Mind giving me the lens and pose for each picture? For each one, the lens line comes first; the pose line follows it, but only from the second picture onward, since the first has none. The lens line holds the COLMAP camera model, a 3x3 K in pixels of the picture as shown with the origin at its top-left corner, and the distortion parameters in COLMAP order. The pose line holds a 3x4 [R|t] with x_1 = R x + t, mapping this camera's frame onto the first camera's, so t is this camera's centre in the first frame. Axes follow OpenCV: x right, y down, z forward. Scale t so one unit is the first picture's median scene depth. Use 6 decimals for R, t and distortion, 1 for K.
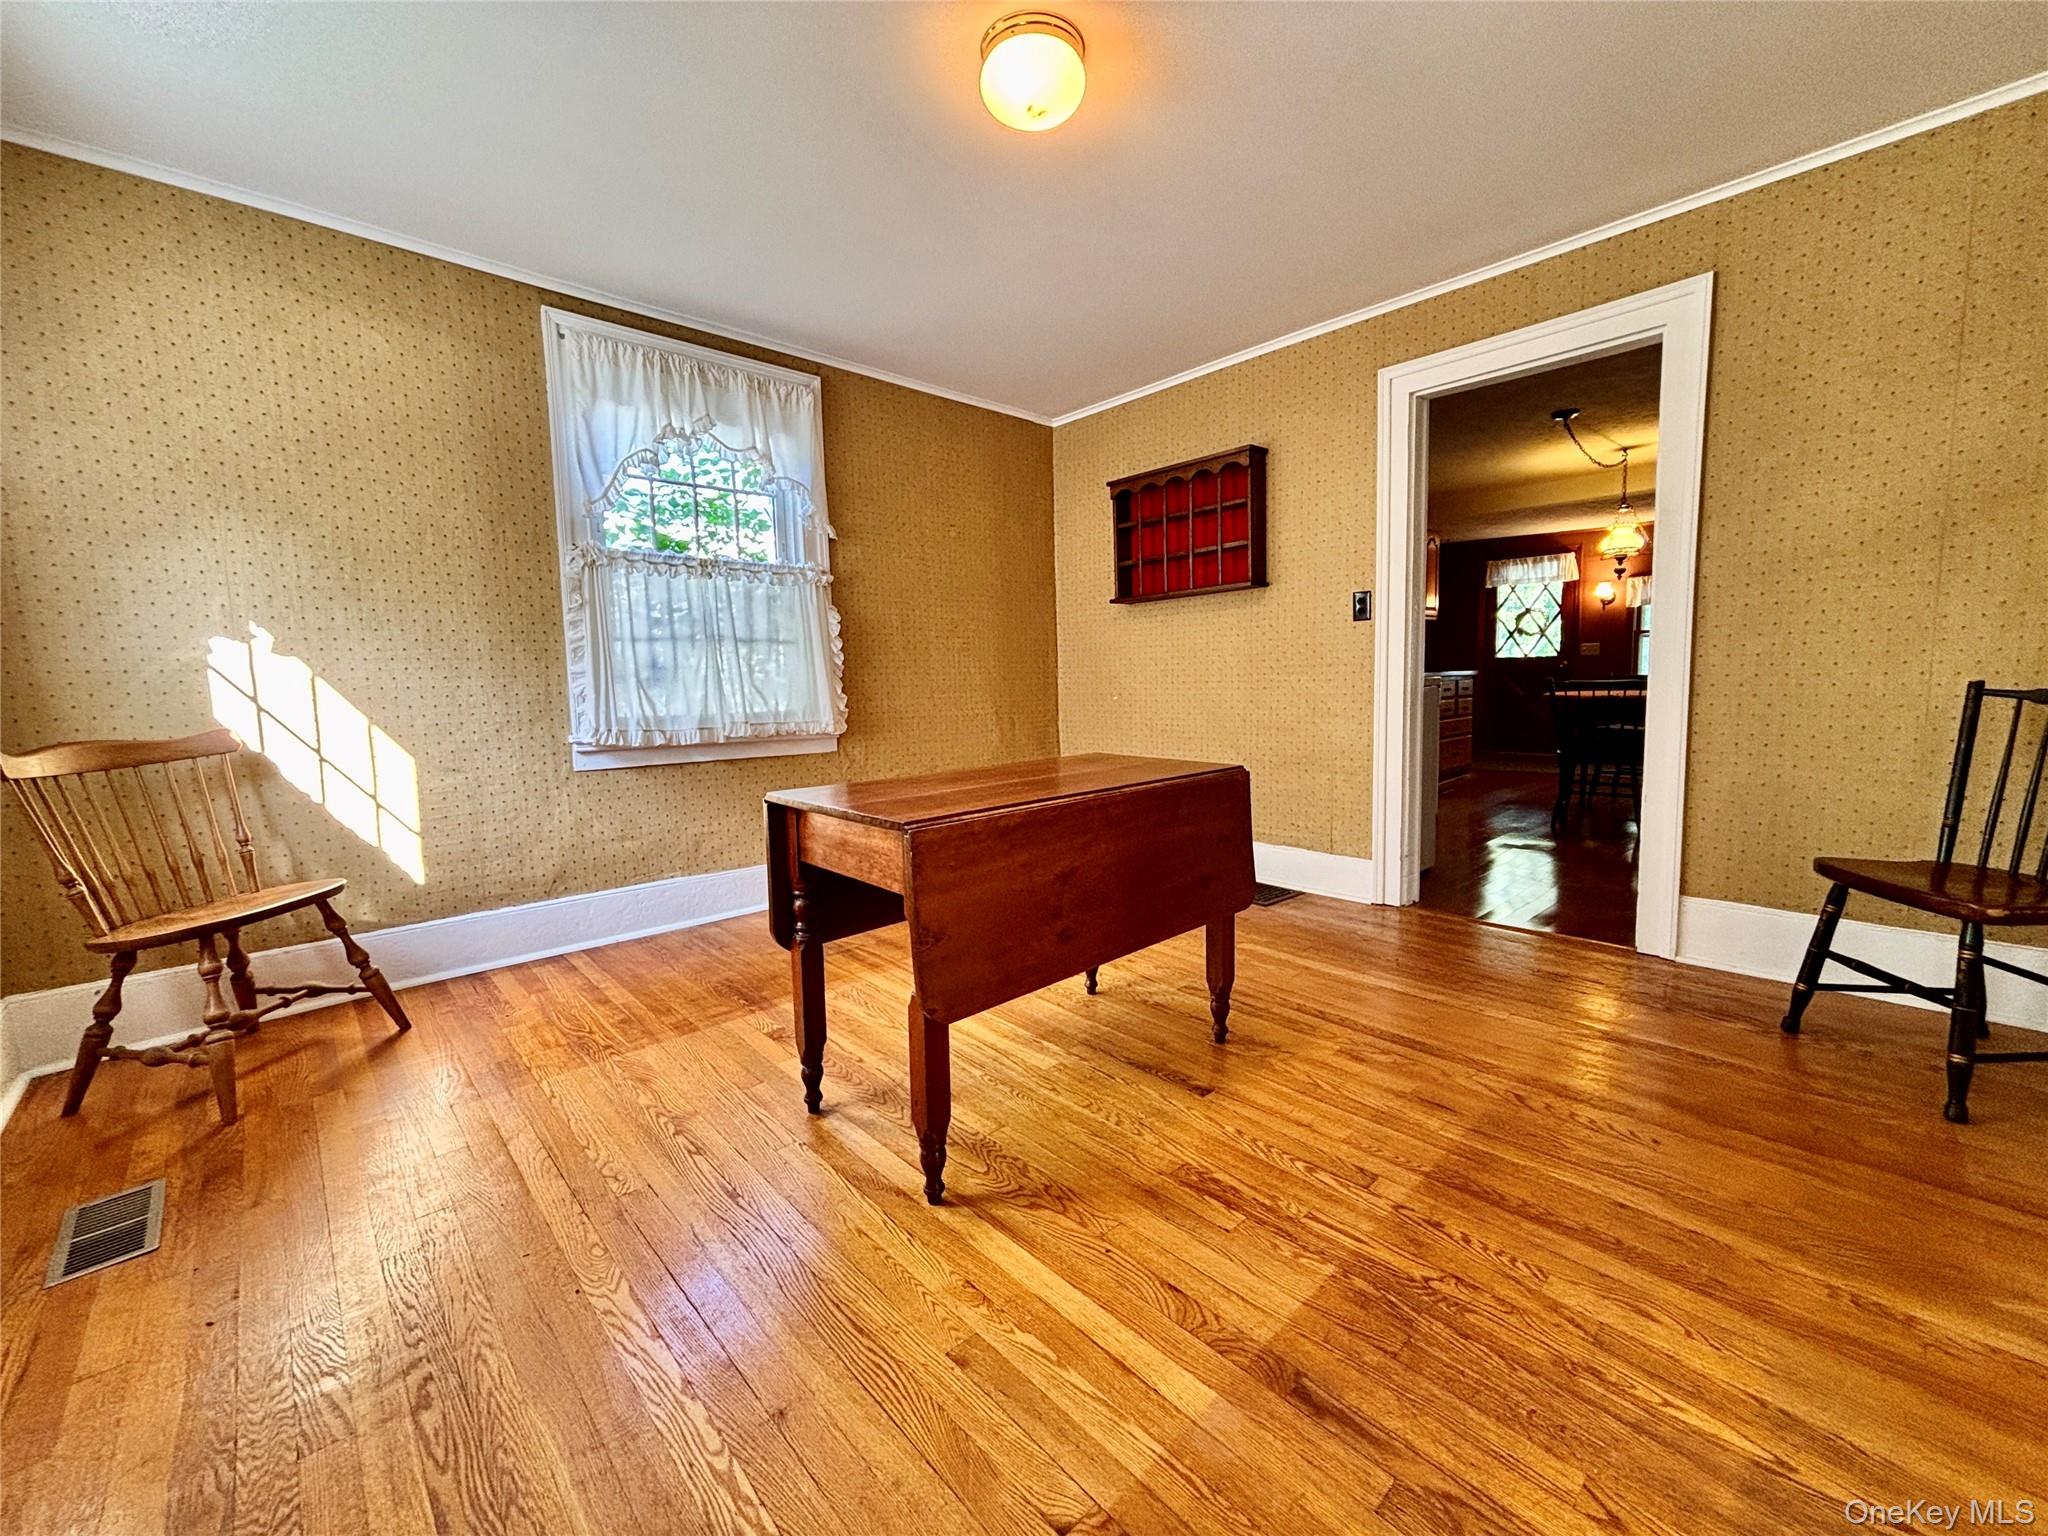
lens RADIAL K [[829.0, 0, 1024.9], [0, 829.0, 762.5], [0, 0, 1]] dist [-0.001444, -0.000120]
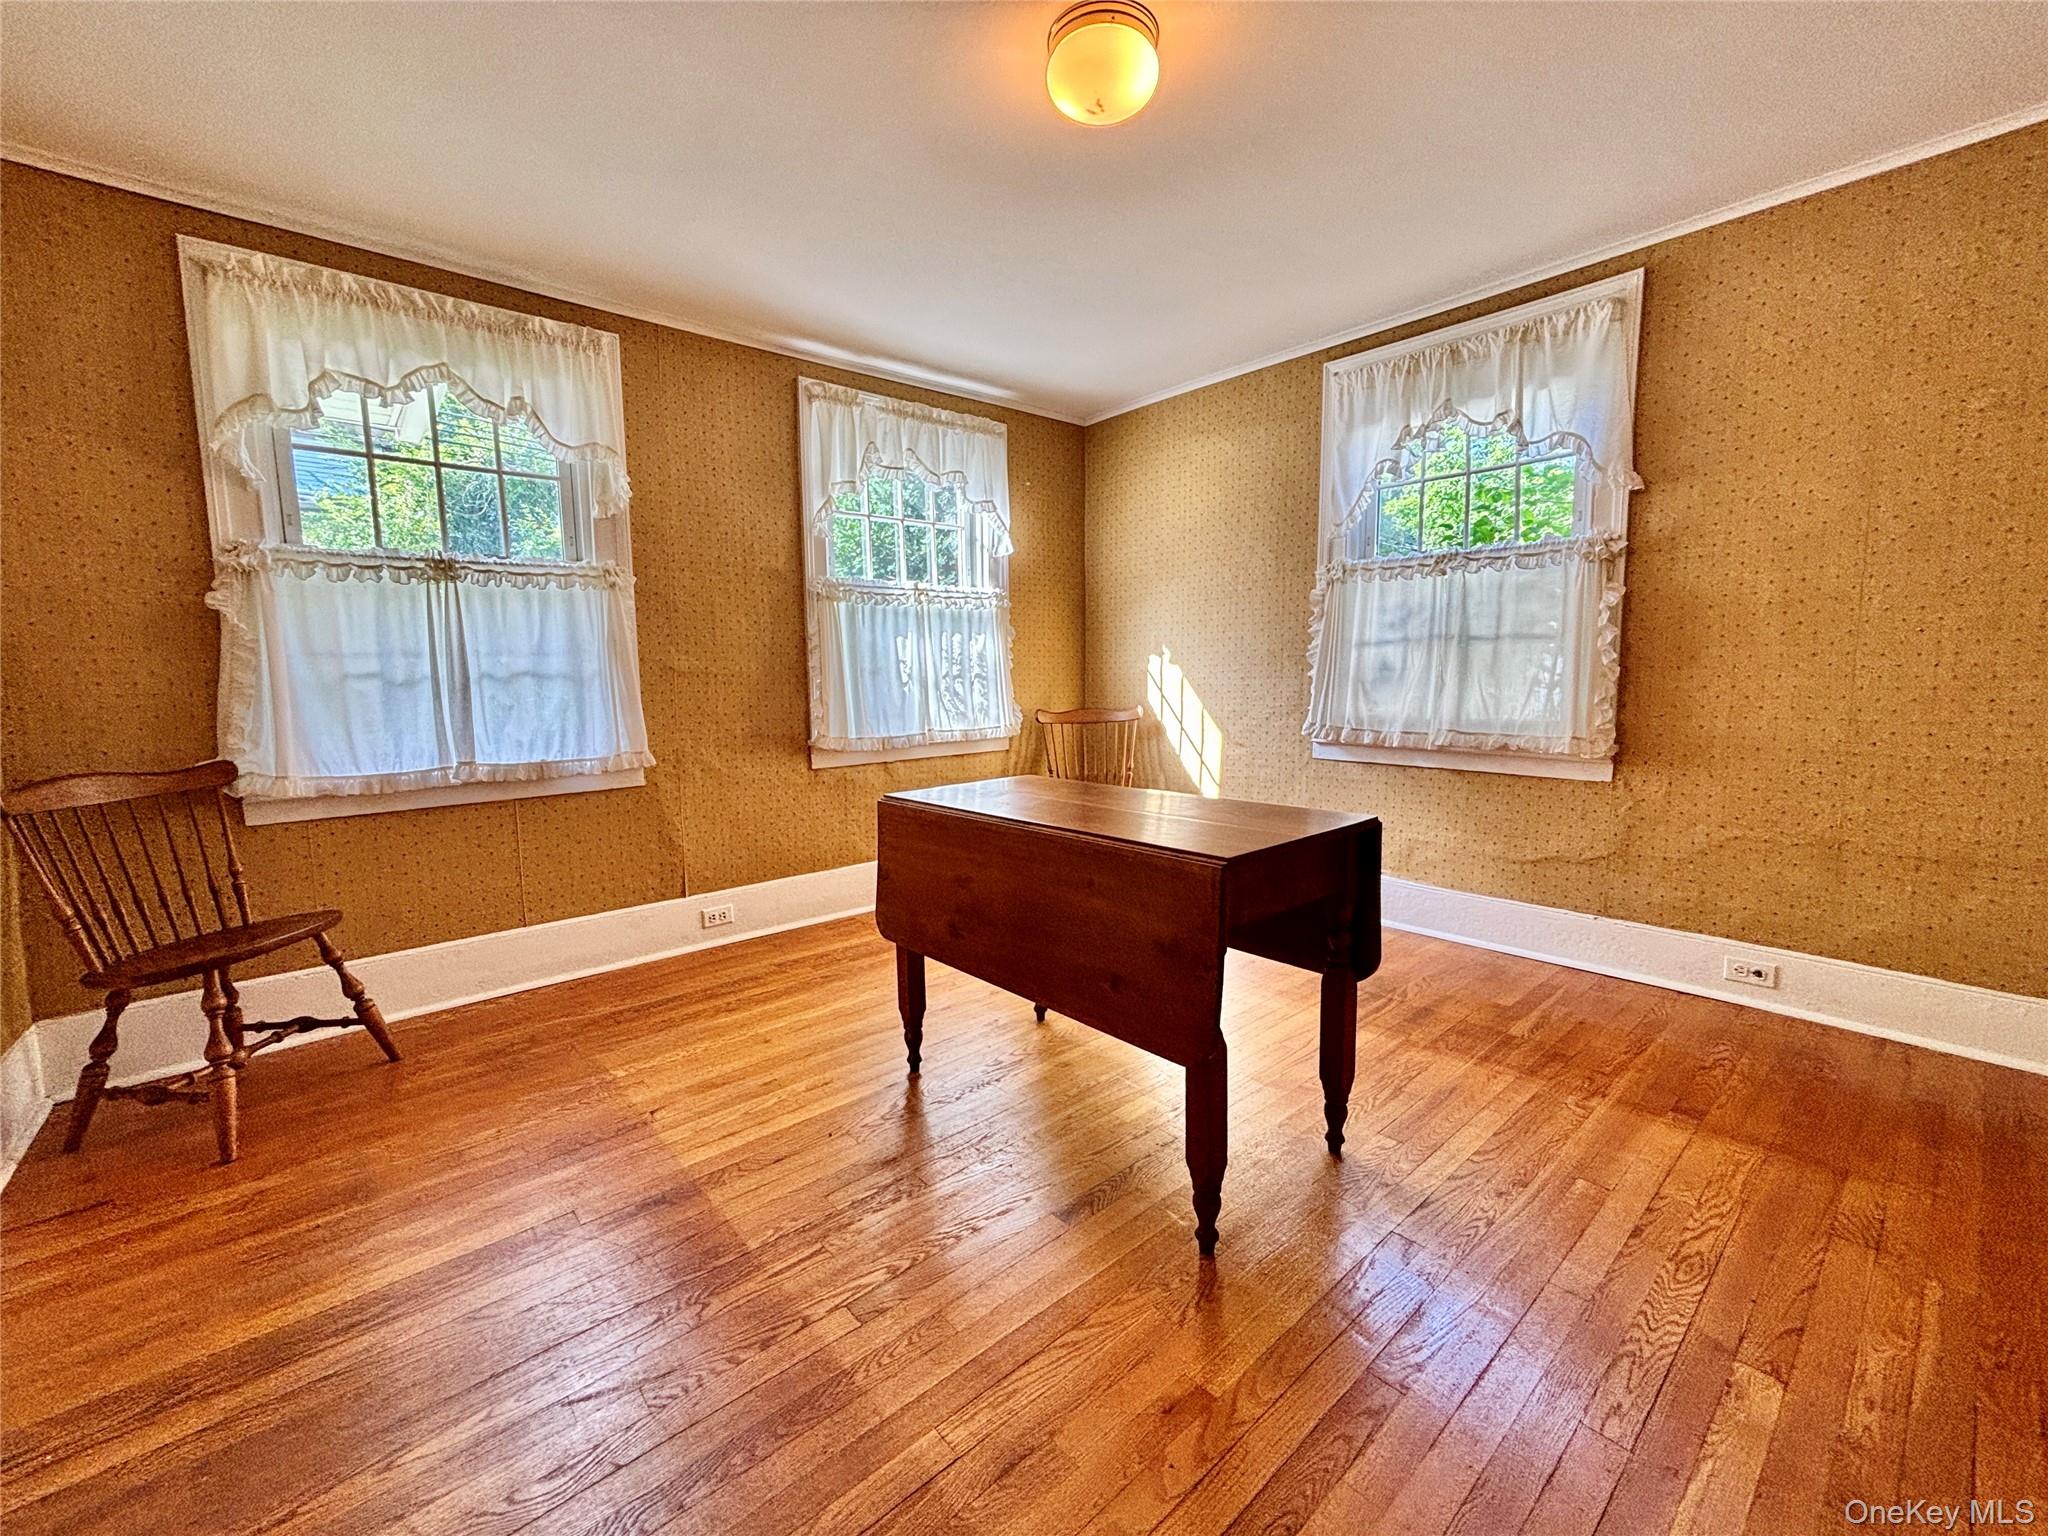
lens RADIAL K [[828.7, 0, 1034.9], [0, 828.7, 774.1], [0, 0, 1]] dist [-0.001881, -0.000194]
pose [[-0.029909, 0.139508, -0.989769, 0.718638], [-0.085848, 0.986195, 0.141598, -0.111614], [0.995859, 0.089205, -0.017520, 0.698158]]
